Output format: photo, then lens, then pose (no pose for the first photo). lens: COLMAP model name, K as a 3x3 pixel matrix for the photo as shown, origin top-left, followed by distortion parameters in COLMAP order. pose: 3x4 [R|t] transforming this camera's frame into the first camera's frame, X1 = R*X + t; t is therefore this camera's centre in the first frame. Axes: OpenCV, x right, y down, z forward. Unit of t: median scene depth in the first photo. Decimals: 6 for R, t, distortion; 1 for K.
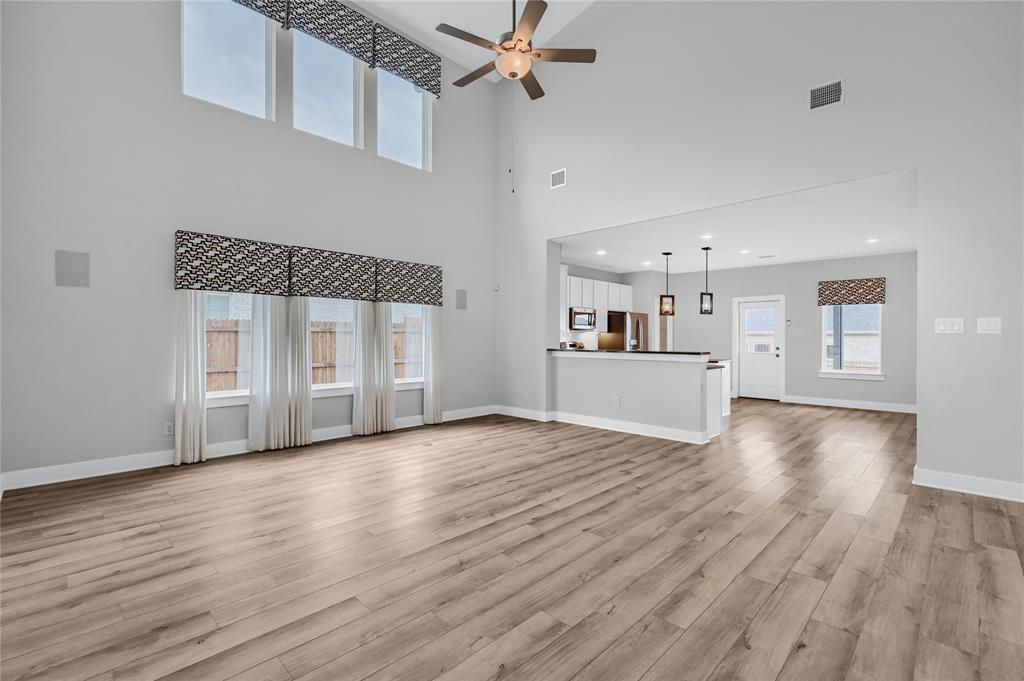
lens RADIAL K [[462.6, 0, 517.2], [0, 462.6, 336.8], [0, 0, 1]] dist [-0.000744, -0.000140]
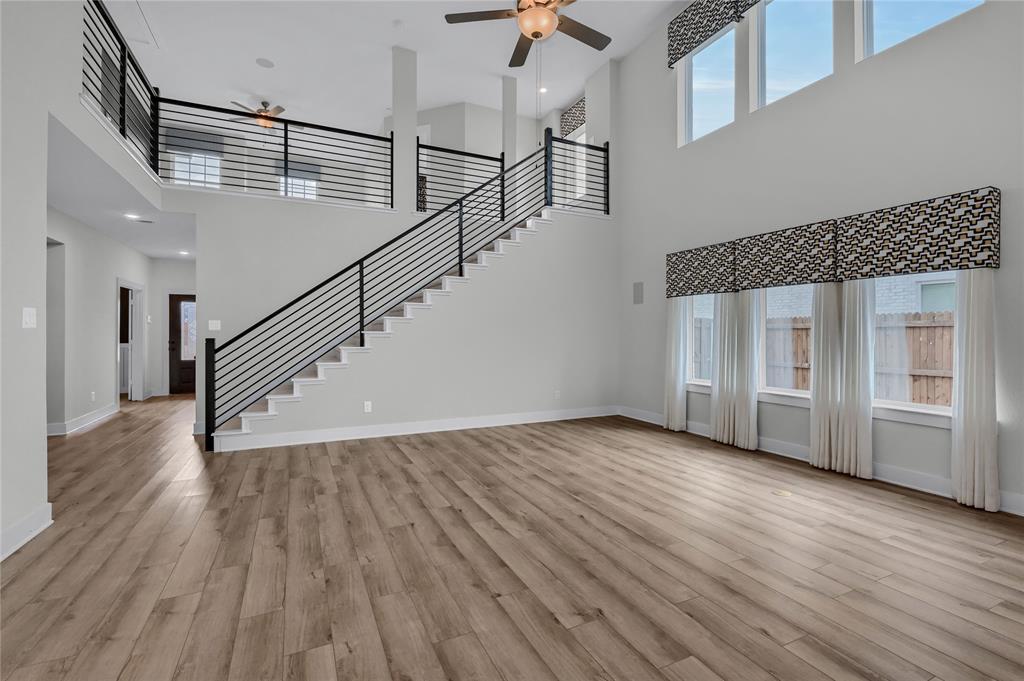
lens RADIAL K [[462.6, 0, 517.2], [0, 462.6, 336.8], [0, 0, 1]] dist [-0.000744, -0.000140]
pose [[-0.343918, 0.005027, -0.938986, 0.836155], [0.002314, 0.999987, 0.004506, 0.003527], [0.938997, -0.000624, -0.343926, 1.289227]]
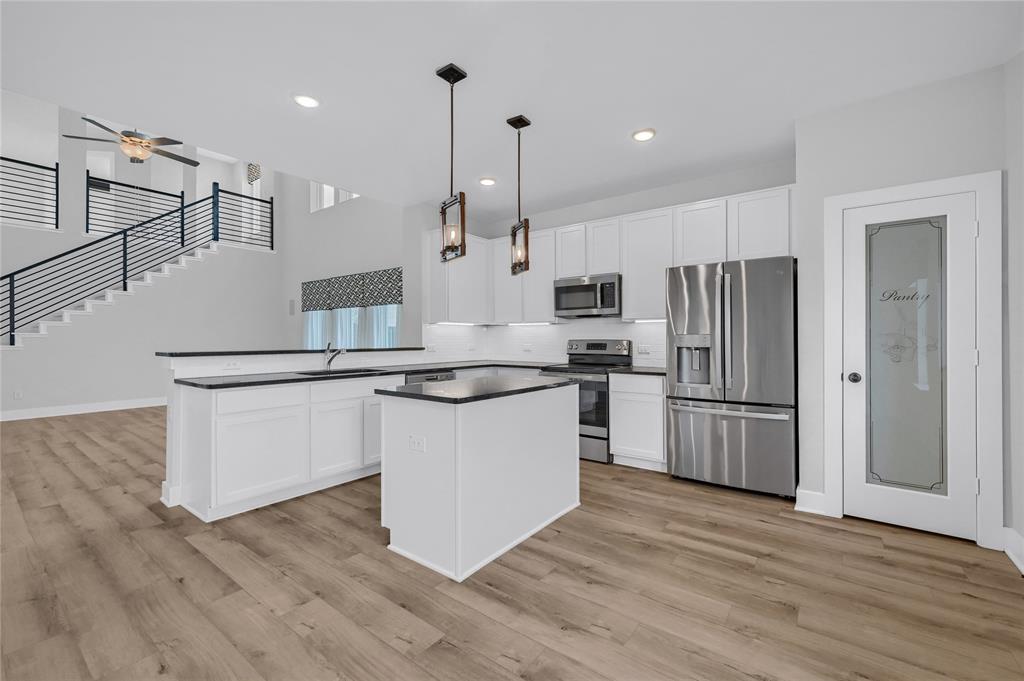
lens RADIAL K [[429.2, 0, 516.7], [0, 429.2, 336.6], [0, 0, 1]] dist [-0.002340, -0.000294]
pose [[0.120838, -0.002584, -0.992669, 1.523930], [0.004914, 0.999986, -0.002004, 0.018129], [0.992660, -0.004636, 0.120849, 2.086160]]
